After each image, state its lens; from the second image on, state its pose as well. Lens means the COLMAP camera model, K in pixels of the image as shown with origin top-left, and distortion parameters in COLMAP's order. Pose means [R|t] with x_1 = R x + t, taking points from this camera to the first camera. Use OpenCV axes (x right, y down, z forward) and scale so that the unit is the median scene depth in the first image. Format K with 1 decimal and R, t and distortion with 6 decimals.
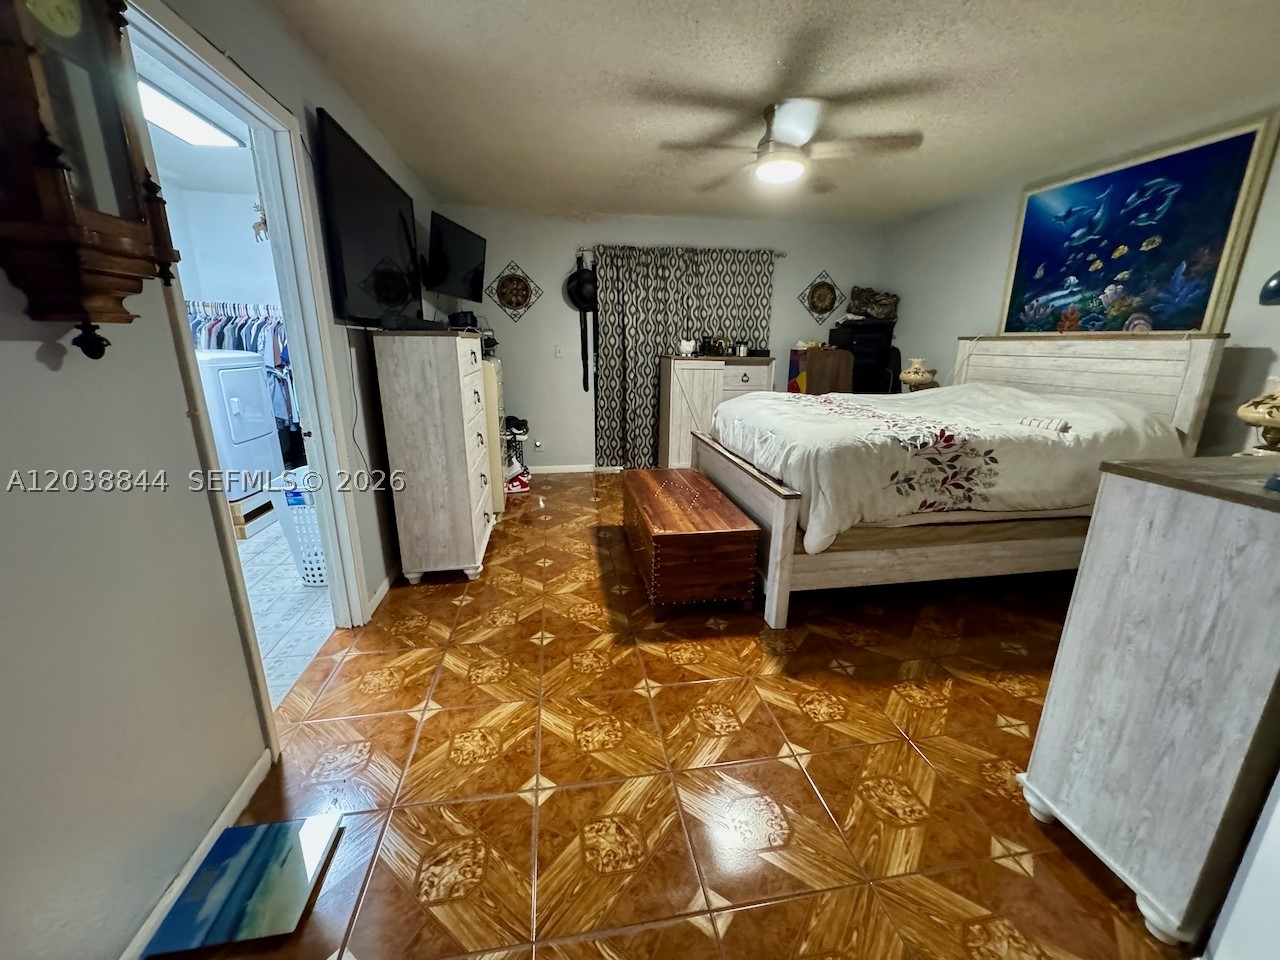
lens RADIAL K [[512.0, 0, 645.8], [0, 512.0, 480.0], [0, 0, 1]] dist [-0.001596, 0.000177]
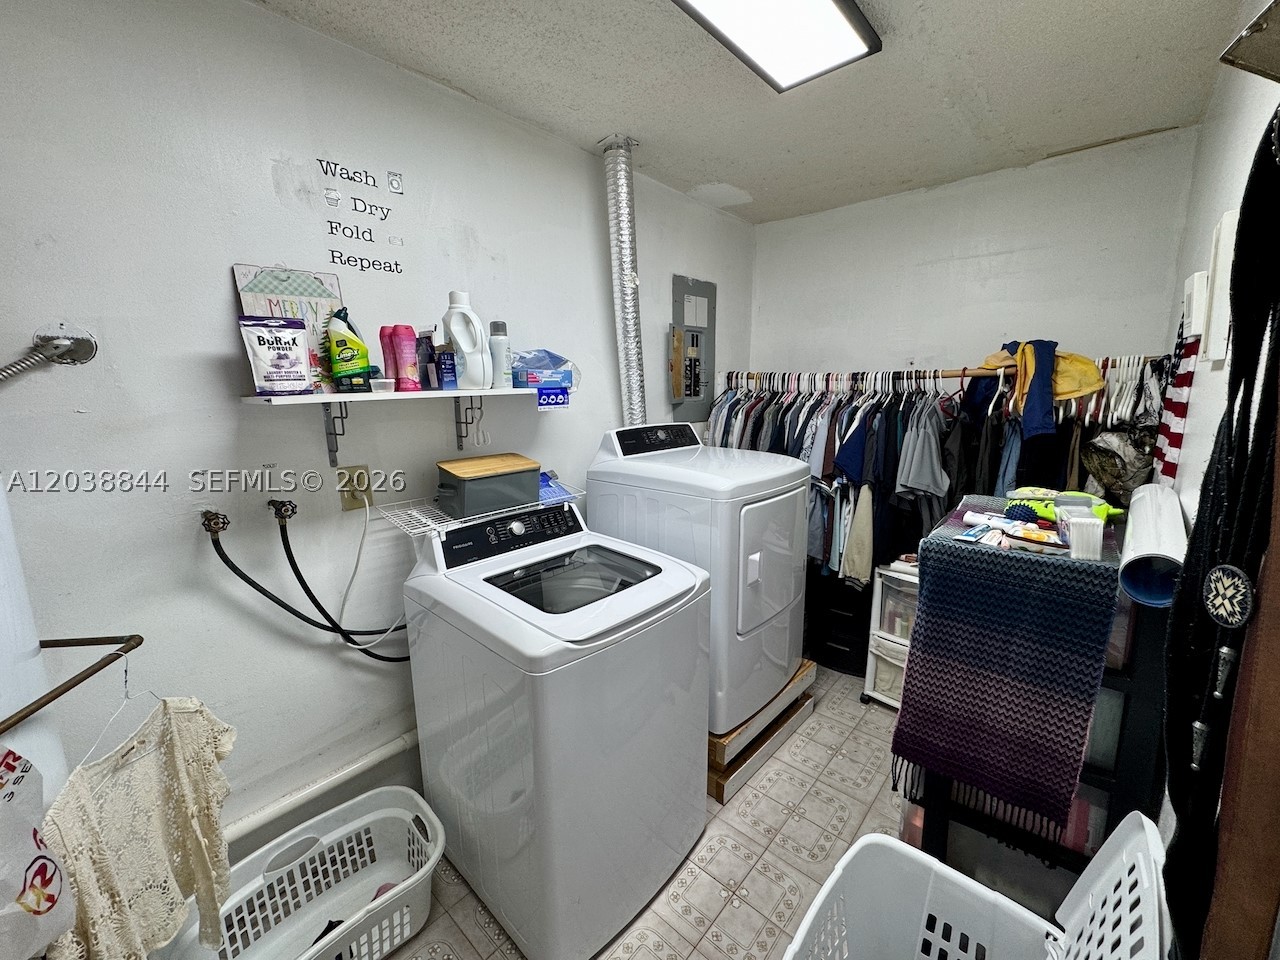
lens RADIAL K [[512.0, 0, 638.9], [0, 512.0, 478.0], [0, 0, 1]] dist [-0.001596, 0.000177]
pose [[0.615503, 0.128508, -0.777587, -0.390934], [-0.190156, 0.981684, 0.011719, -0.185233], [0.764851, 0.140650, 0.628666, 0.461520]]
